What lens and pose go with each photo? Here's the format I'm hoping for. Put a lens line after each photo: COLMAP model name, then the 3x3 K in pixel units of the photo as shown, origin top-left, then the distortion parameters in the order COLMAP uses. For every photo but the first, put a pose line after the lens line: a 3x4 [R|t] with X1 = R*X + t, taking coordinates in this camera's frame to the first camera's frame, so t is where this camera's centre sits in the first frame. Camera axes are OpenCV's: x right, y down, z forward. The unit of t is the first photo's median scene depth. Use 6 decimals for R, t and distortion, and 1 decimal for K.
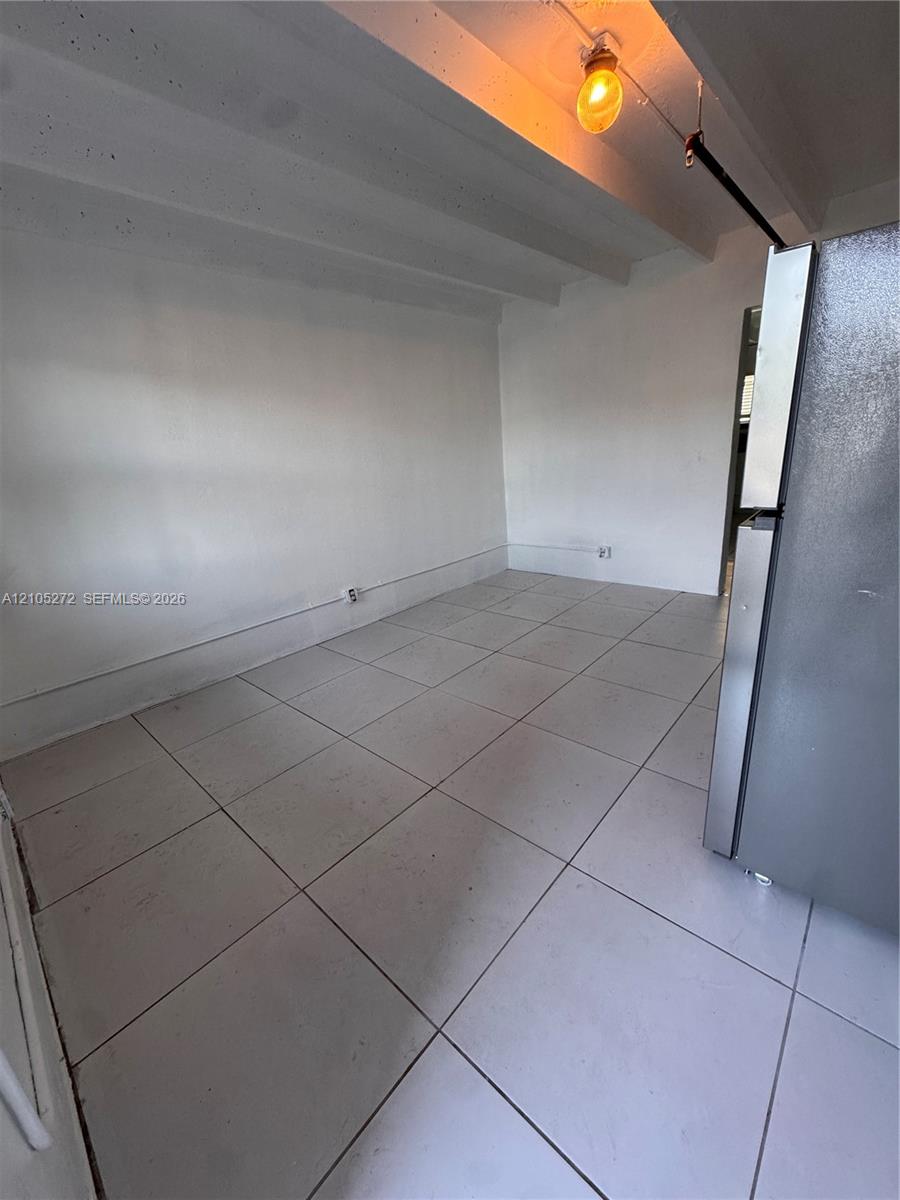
lens RADIAL K [[476.6, 0, 453.9], [0, 476.6, 600.0], [0, 0, 1]] dist [-0.003255, 0.000041]
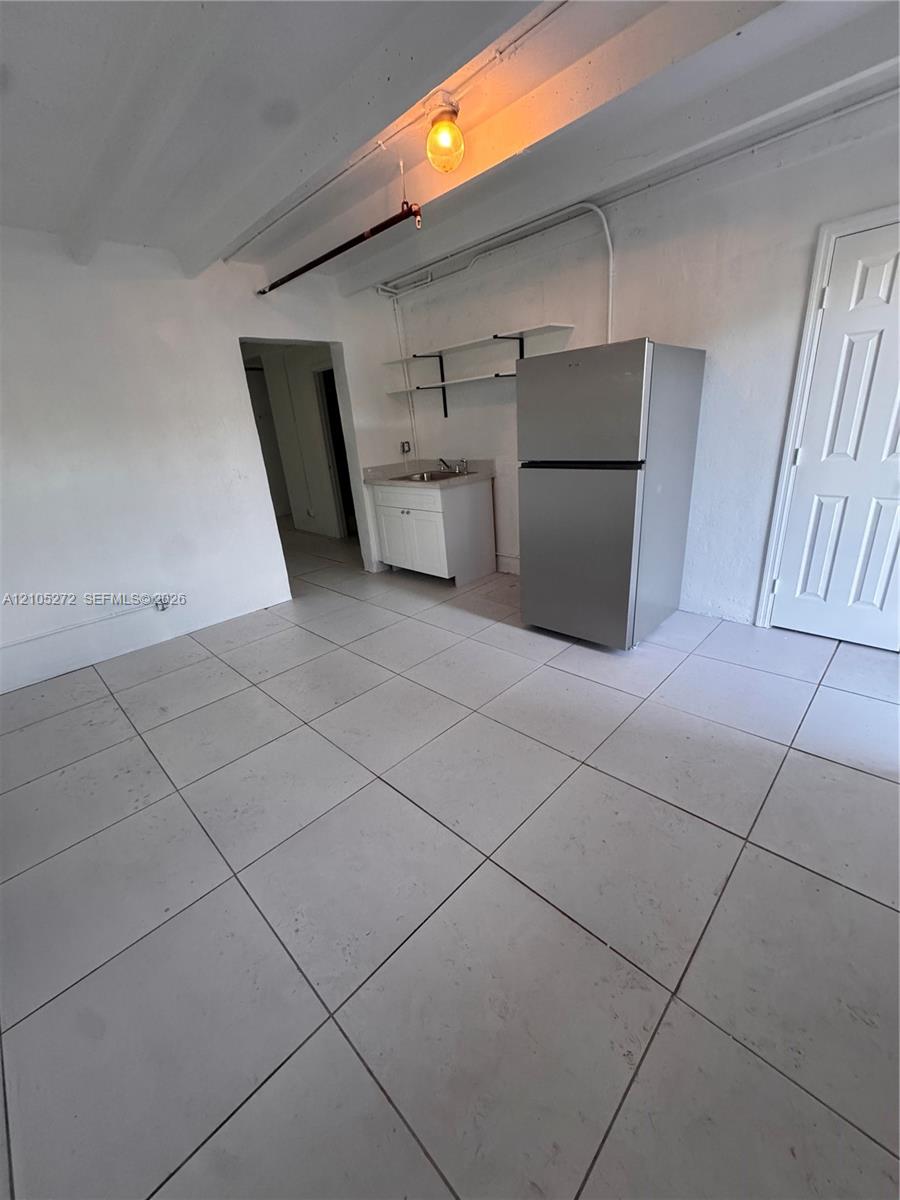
lens RADIAL K [[476.6, 0, 453.9], [0, 476.6, 600.0], [0, 0, 1]] dist [-0.003255, 0.000041]
pose [[0.042142, -0.280206, 0.959015, -0.458375], [0.367379, 0.896967, 0.245933, -0.133690], [-0.929116, 0.341958, 0.140742, 0.485978]]
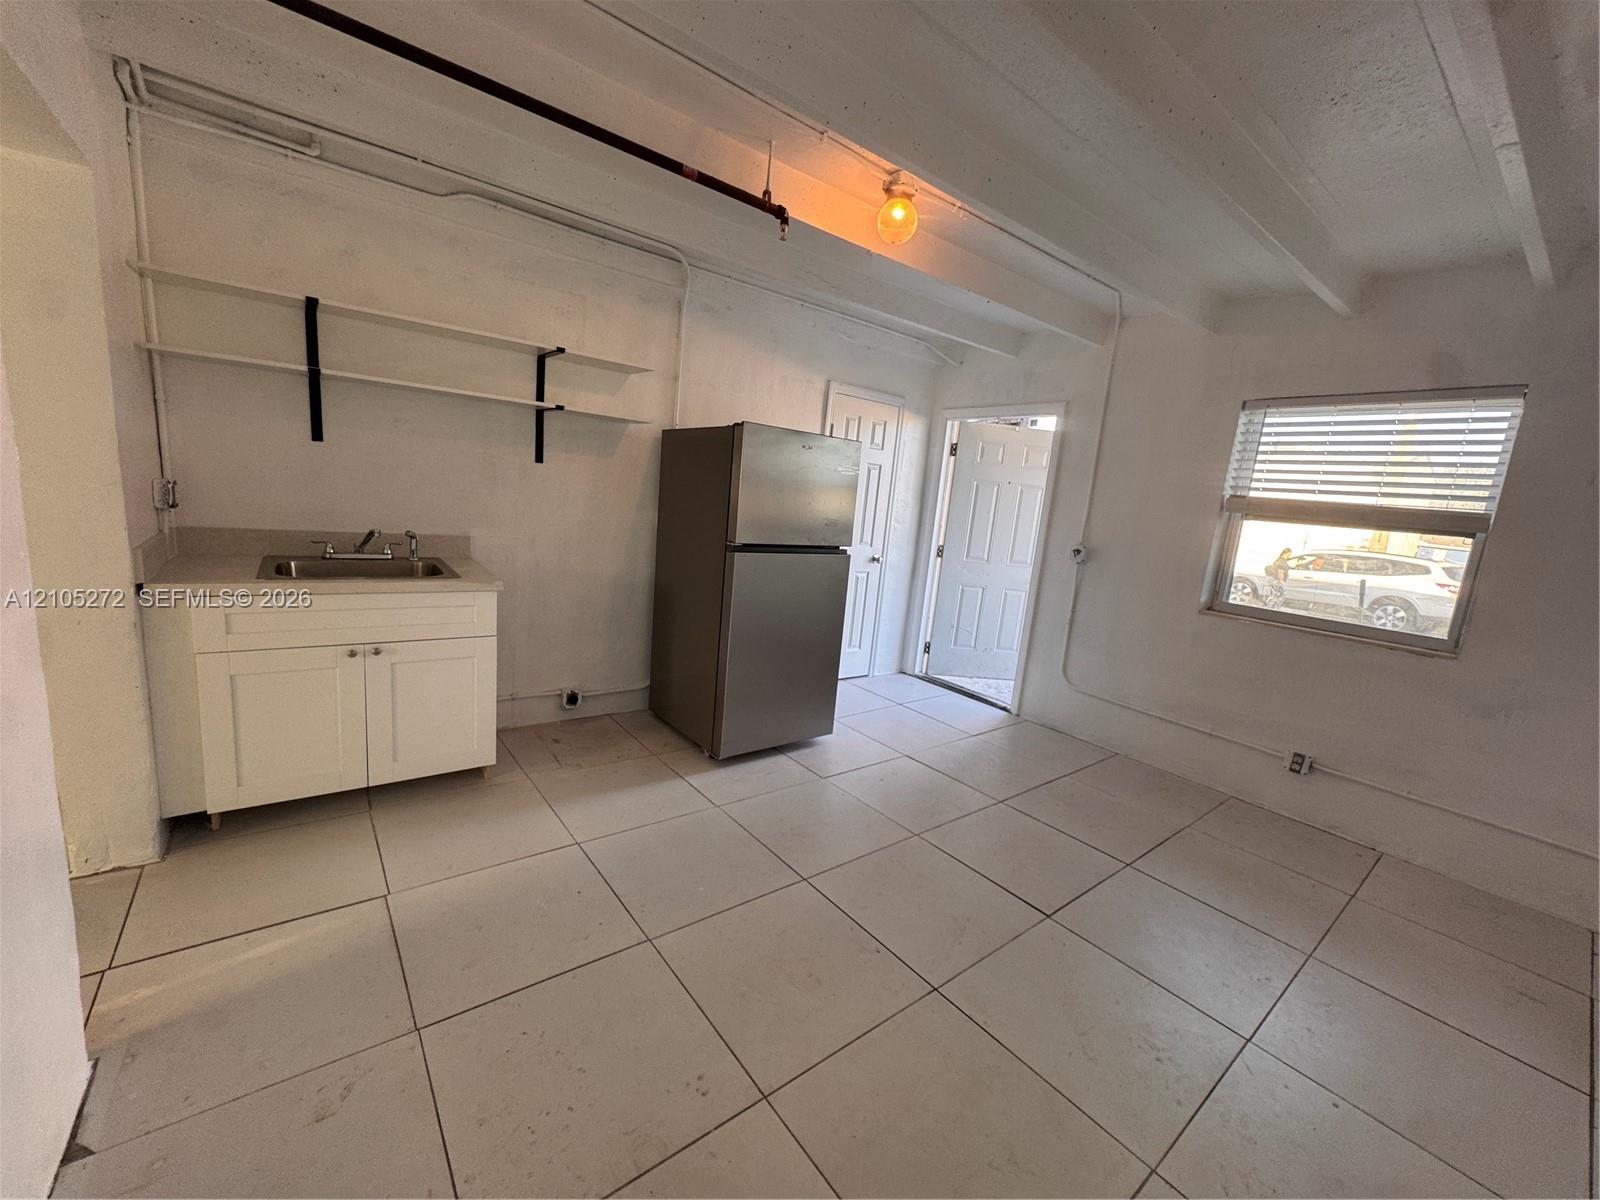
lens RADIAL K [[635.5, 0, 800.4], [0, 635.5, 603.2], [0, 0, 1]] dist [-0.003255, 0.000041]
pose [[-0.987476, -0.037911, 0.153147, 0.097791], [0.034510, 0.895291, 0.444142, -0.369157], [-0.153949, 0.443865, -0.882770, 1.086928]]
